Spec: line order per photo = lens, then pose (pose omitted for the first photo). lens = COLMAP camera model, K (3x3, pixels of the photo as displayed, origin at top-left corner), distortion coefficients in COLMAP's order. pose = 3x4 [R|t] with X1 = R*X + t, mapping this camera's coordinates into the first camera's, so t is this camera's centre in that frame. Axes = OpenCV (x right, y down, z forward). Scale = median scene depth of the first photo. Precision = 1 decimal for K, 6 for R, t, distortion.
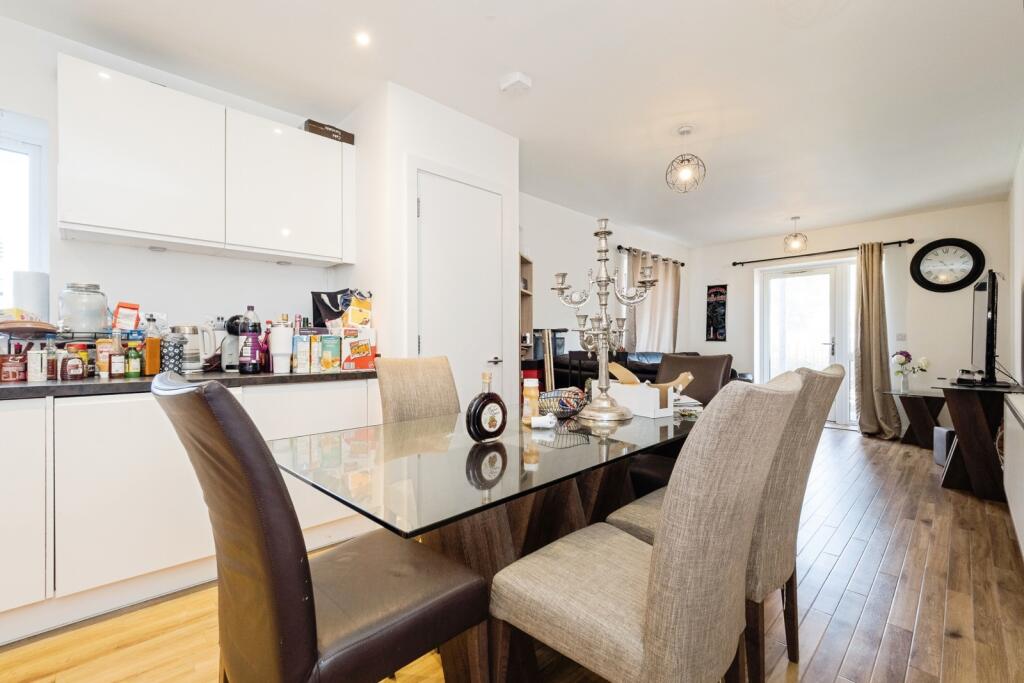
lens RADIAL K [[445.3, 0, 512.0], [0, 445.3, 341.5], [0, 0, 1]] dist [-0.002686, -0.001052]
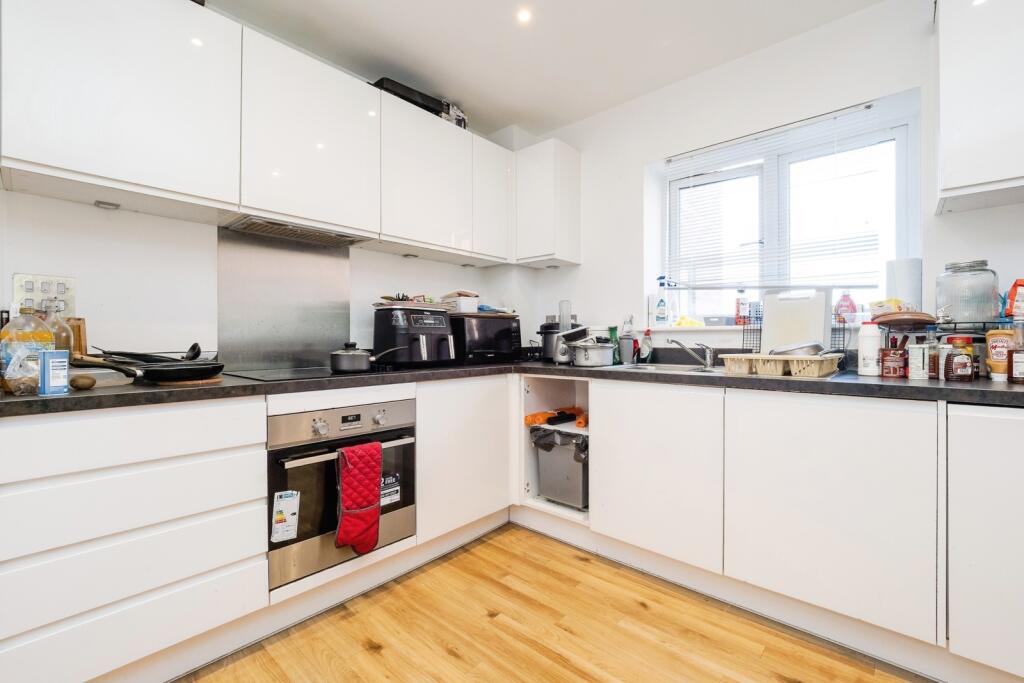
lens RADIAL K [[443.0, 0, 515.7], [0, 443.0, 337.3], [0, 0, 1]] dist [-0.003488, -0.000052]
pose [[0.075510, -0.005708, -0.997129, -0.205441], [0.006985, 0.999962, -0.005196, 0.004029], [0.997121, -0.006573, 0.075547, 0.110859]]
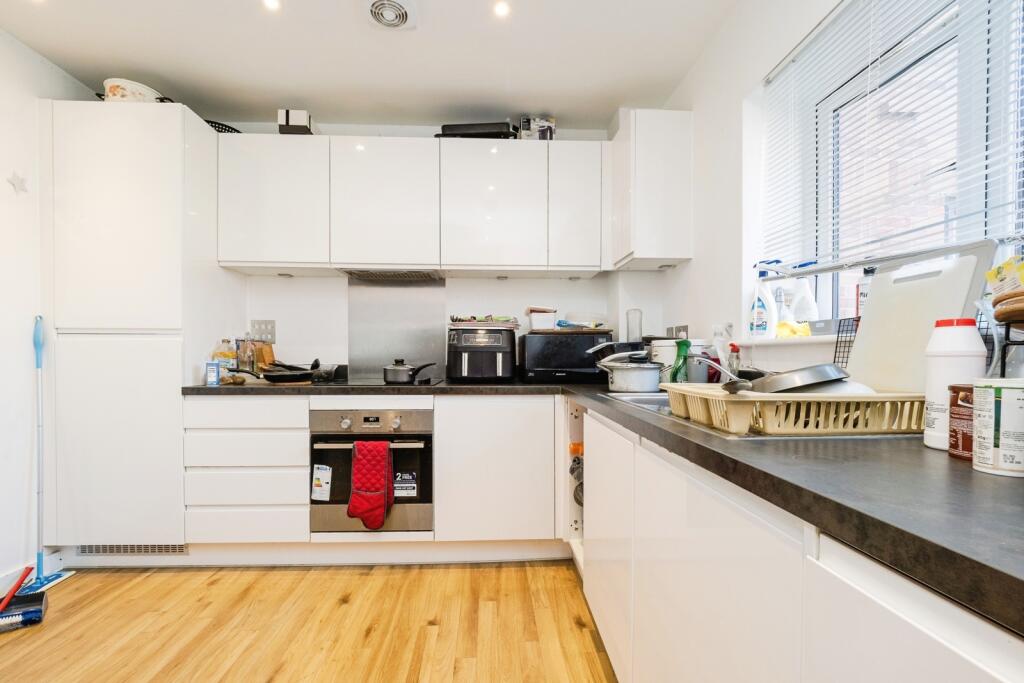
lens RADIAL K [[452.2, 0, 508.3], [0, 452.2, 356.6], [0, 0, 1]] dist [0.002325, 0.000103]
pose [[-0.670764, 0.000431, -0.741670, -0.462441], [0.002270, 0.999996, -0.001471, 0.003393], [0.741667, -0.002670, -0.670763, 0.769221]]
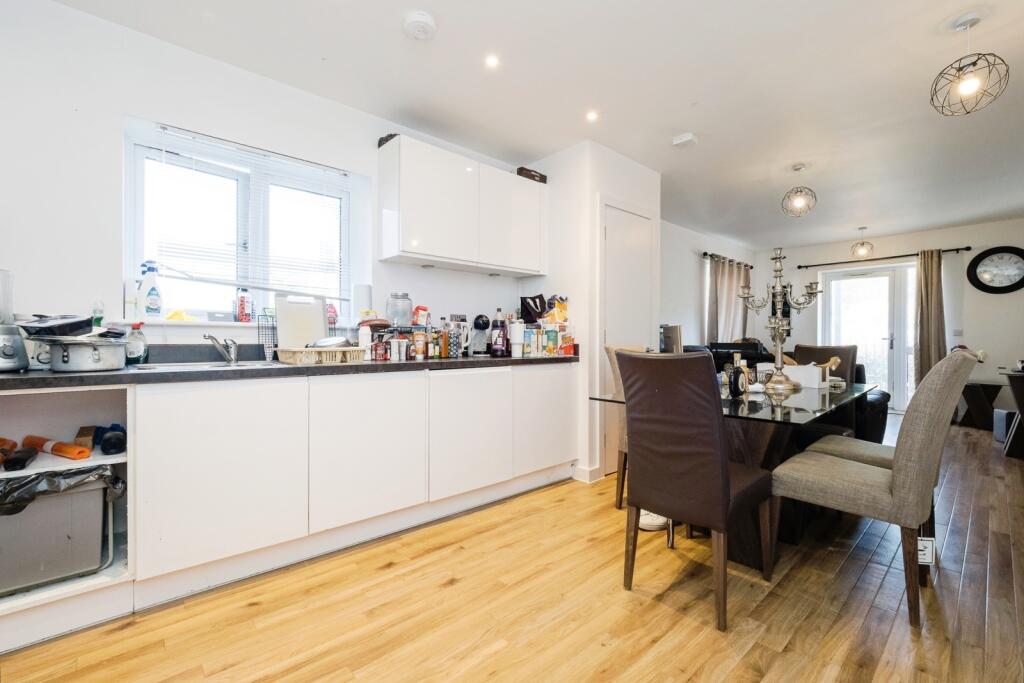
lens RADIAL K [[443.0, 0, 515.7], [0, 443.0, 337.3], [0, 0, 1]] dist [-0.003488, -0.000052]
pose [[0.999525, 0.003208, -0.030662, -0.494514], [-0.003183, 0.999995, 0.000881, 0.008492], [0.030665, -0.000783, 0.999529, -0.365035]]
